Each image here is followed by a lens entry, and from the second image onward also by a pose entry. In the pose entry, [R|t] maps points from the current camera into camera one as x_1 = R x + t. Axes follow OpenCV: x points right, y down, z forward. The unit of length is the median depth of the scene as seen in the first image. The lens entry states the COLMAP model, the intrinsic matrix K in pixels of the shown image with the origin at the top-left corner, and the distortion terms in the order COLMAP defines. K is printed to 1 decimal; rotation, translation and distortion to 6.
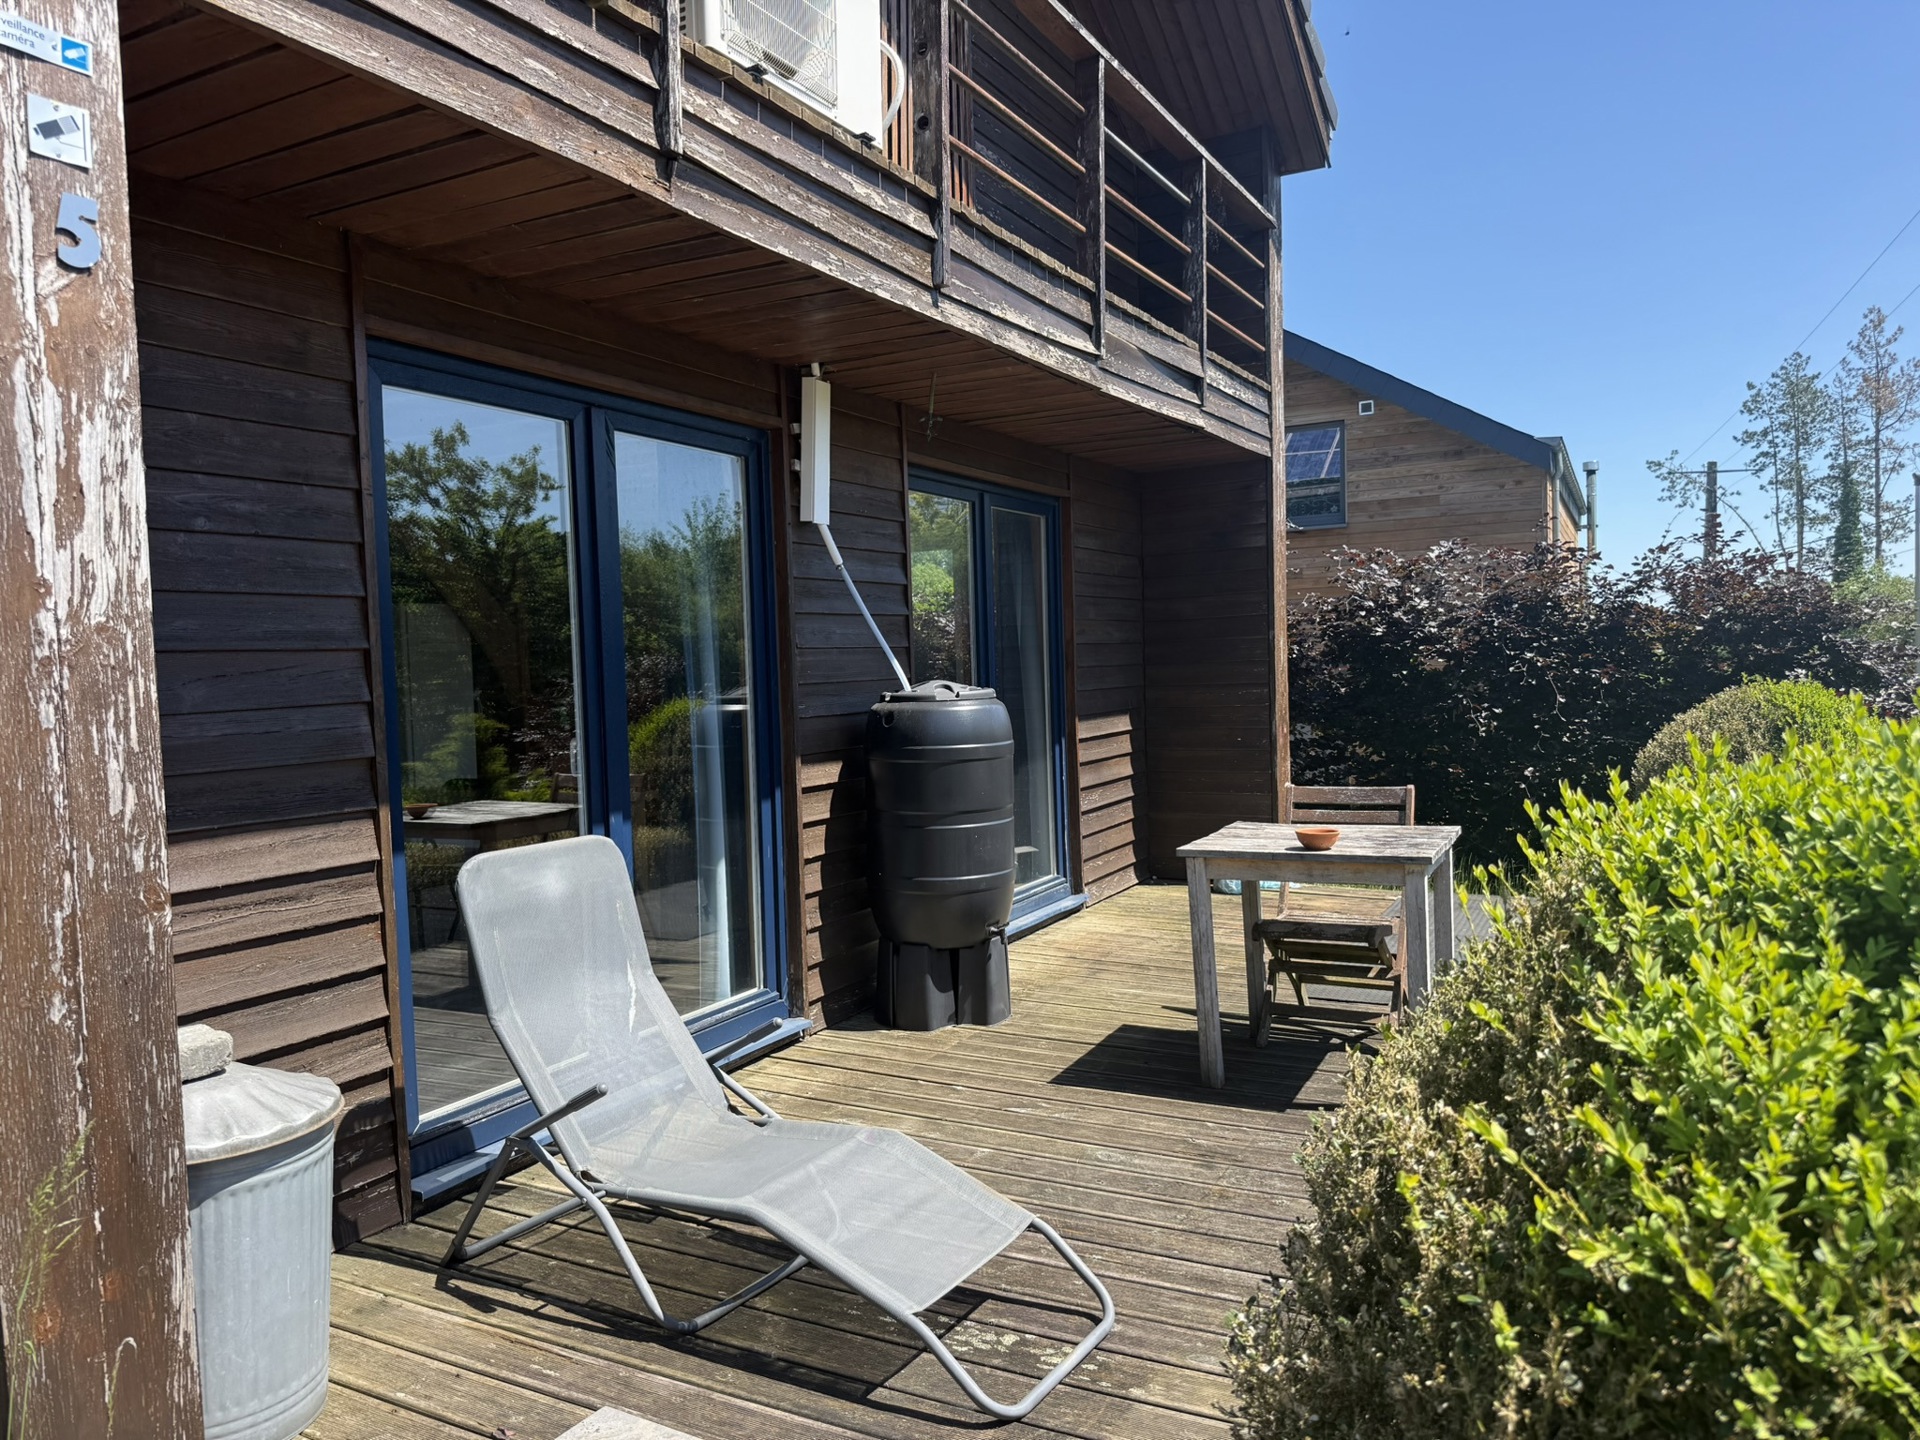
lens RADIAL K [[1351.9, 0, 952.6], [0, 1351.9, 730.3], [0, 0, 1]] dist [0.054782, -0.080638]
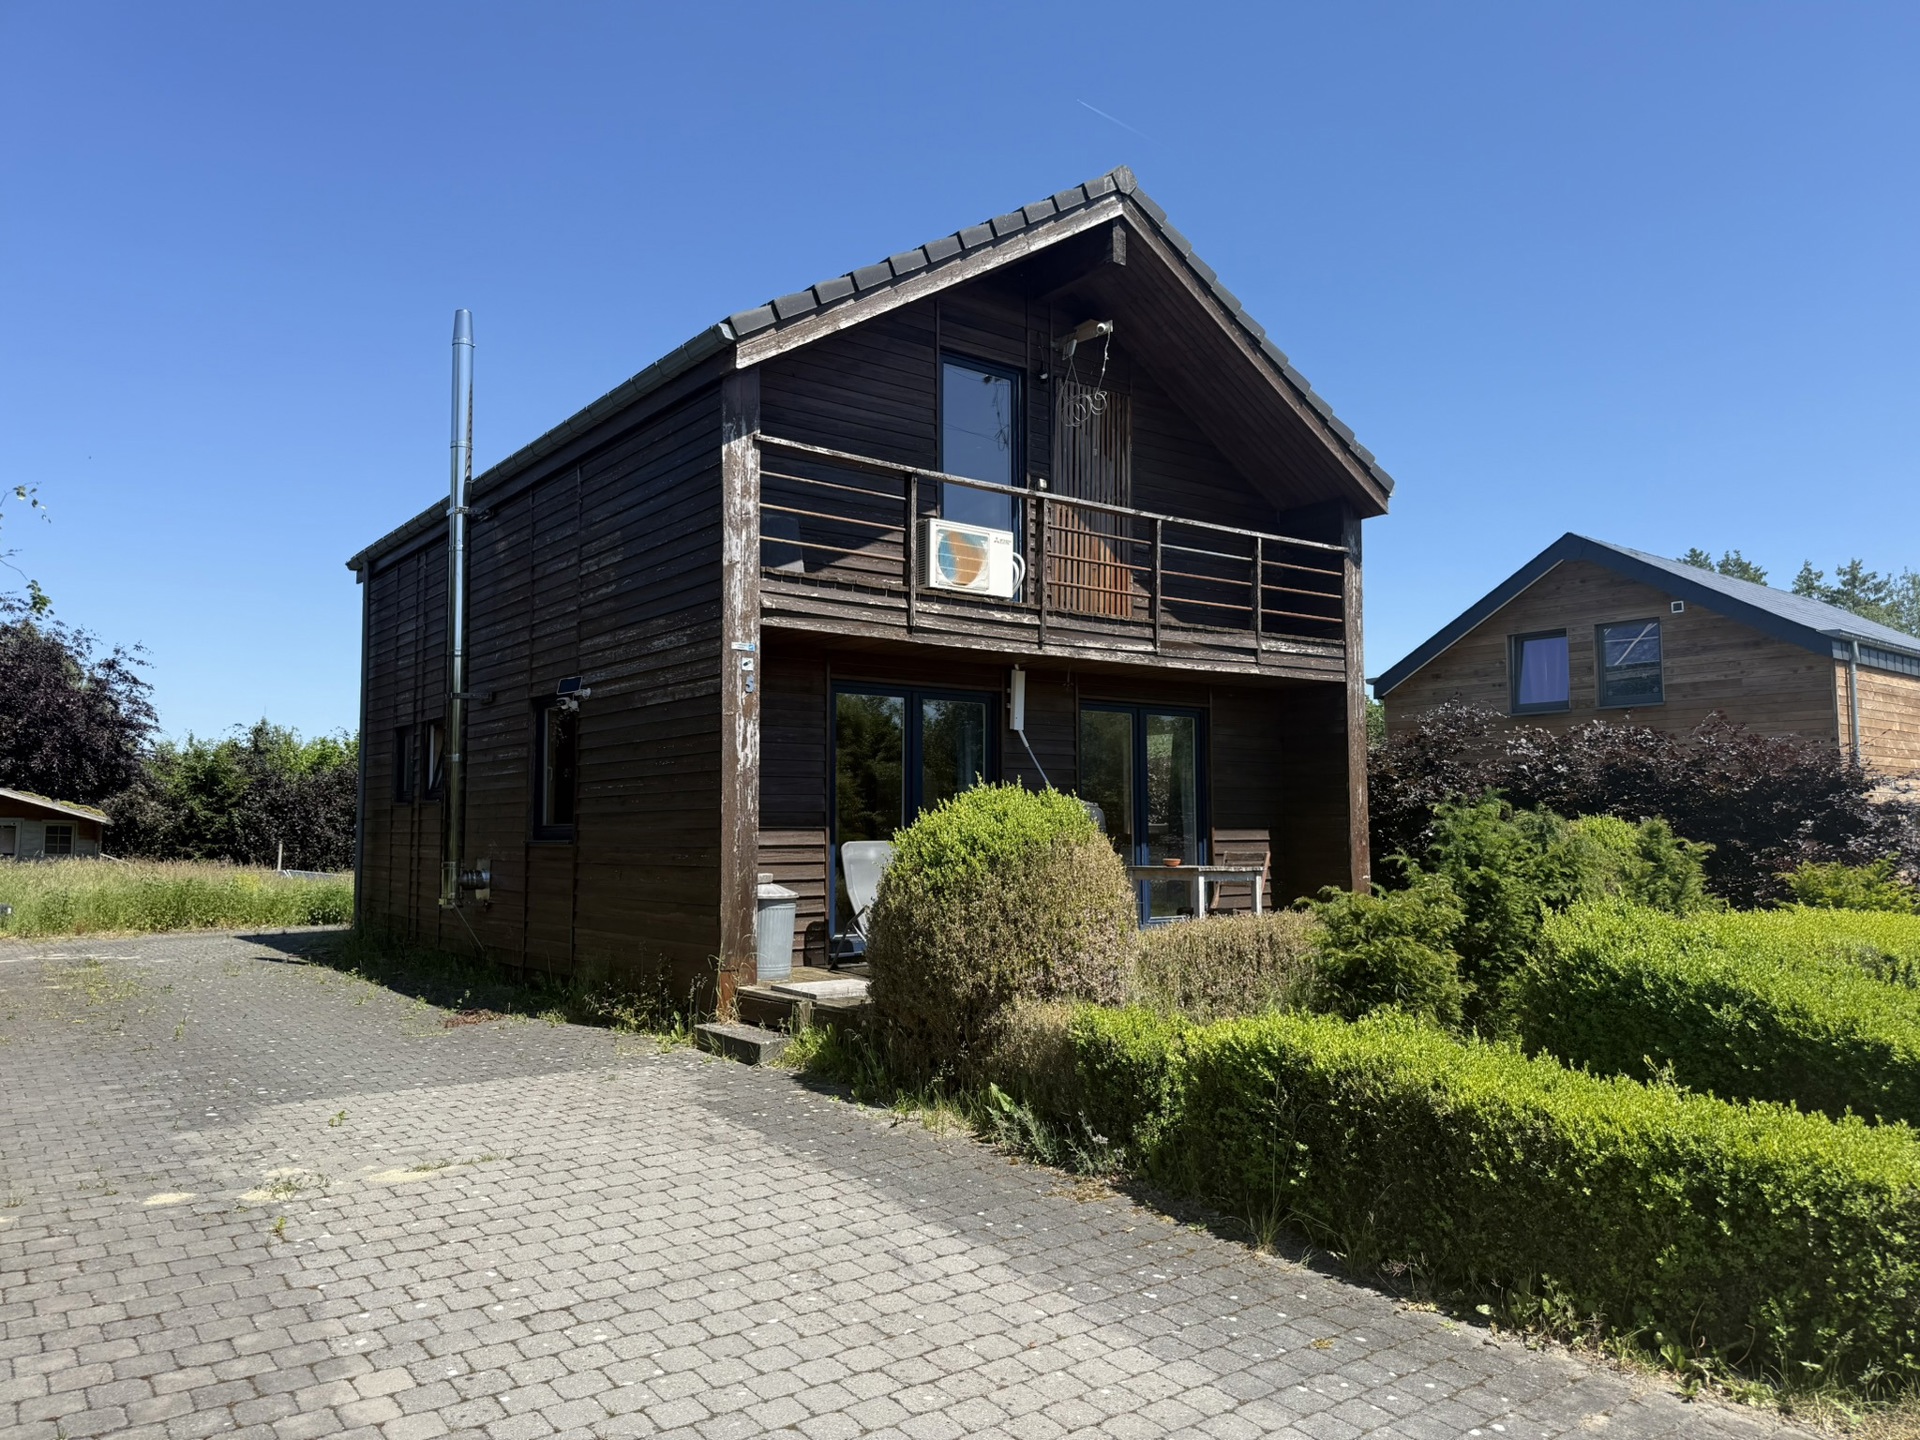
lens RADIAL K [[1351.9, 0, 954.8], [0, 1351.9, 726.9], [0, 0, 1]] dist [0.054782, -0.080638]
pose [[0.906140, 0.003396, -0.422965, 0.991748], [-0.052018, 0.993272, -0.103465, 0.114001], [0.419768, 0.115756, 0.900220, -1.452787]]
